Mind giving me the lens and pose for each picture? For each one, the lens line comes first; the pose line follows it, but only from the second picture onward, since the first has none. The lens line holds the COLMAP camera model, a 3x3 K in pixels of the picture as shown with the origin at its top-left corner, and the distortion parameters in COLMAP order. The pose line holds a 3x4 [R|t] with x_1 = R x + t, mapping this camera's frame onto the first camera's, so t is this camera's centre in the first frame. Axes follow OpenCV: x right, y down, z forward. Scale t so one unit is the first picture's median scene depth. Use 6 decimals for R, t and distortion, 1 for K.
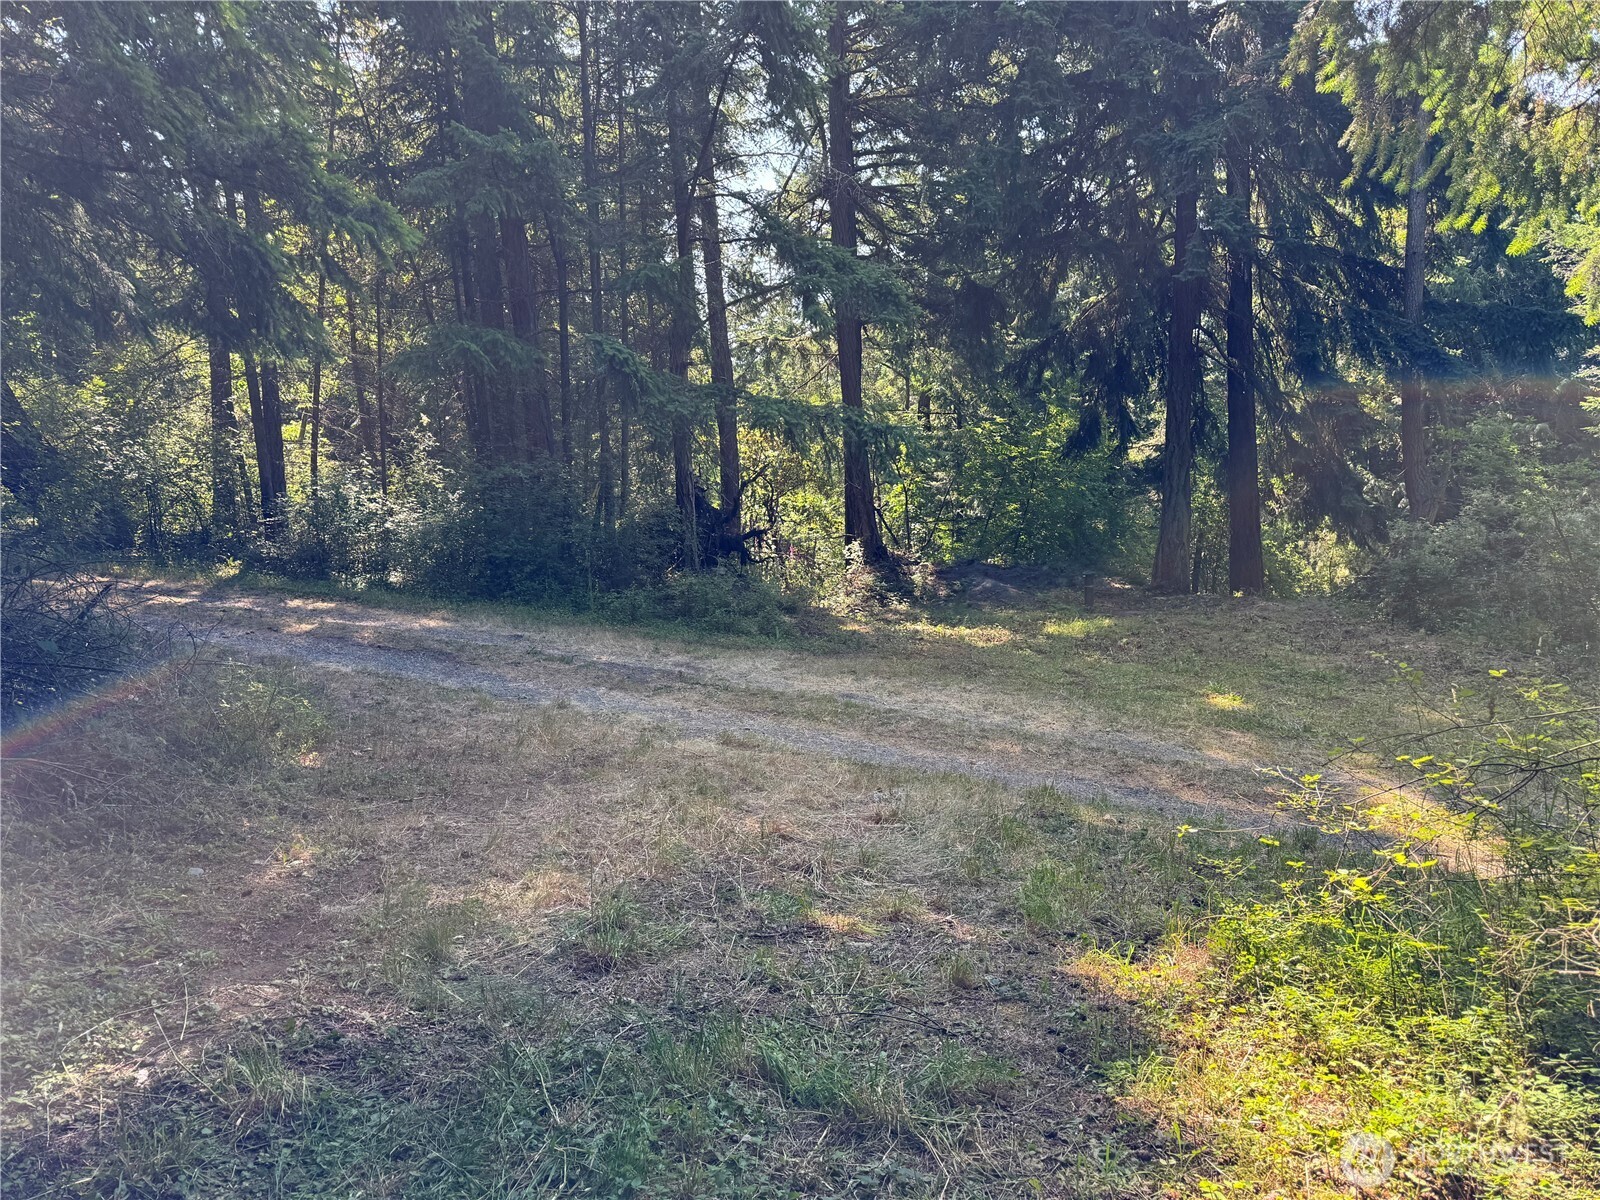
lens RADIAL K [[1120.1, 0, 805.4], [0, 1120.1, 597.6], [0, 0, 1]] dist [0.027688, -0.025573]
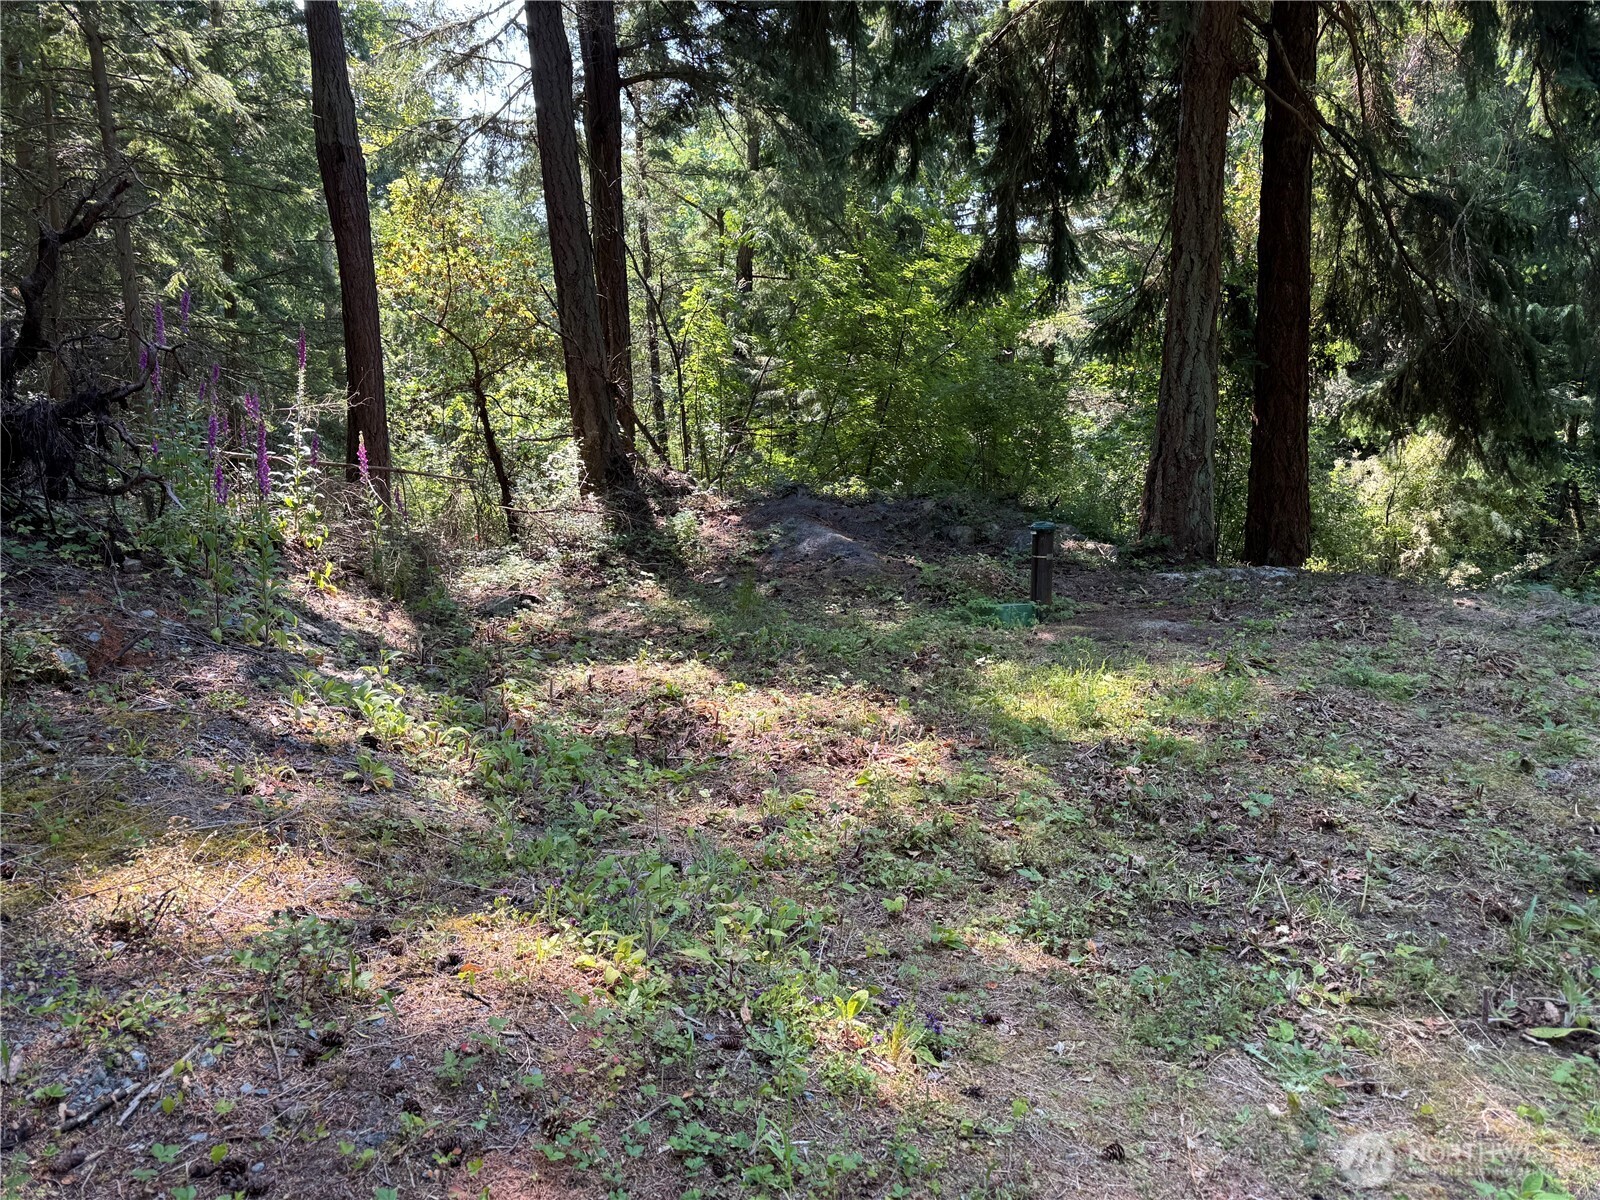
lens RADIAL K [[1120.1, 0, 805.4], [0, 1120.1, 597.6], [0, 0, 1]] dist [0.027688, -0.025573]
pose [[0.991563, -0.024678, 0.127252, 0.075250], [0.014191, 0.996476, 0.082669, -0.025131], [-0.128844, -0.080166, 0.988419, 0.417825]]
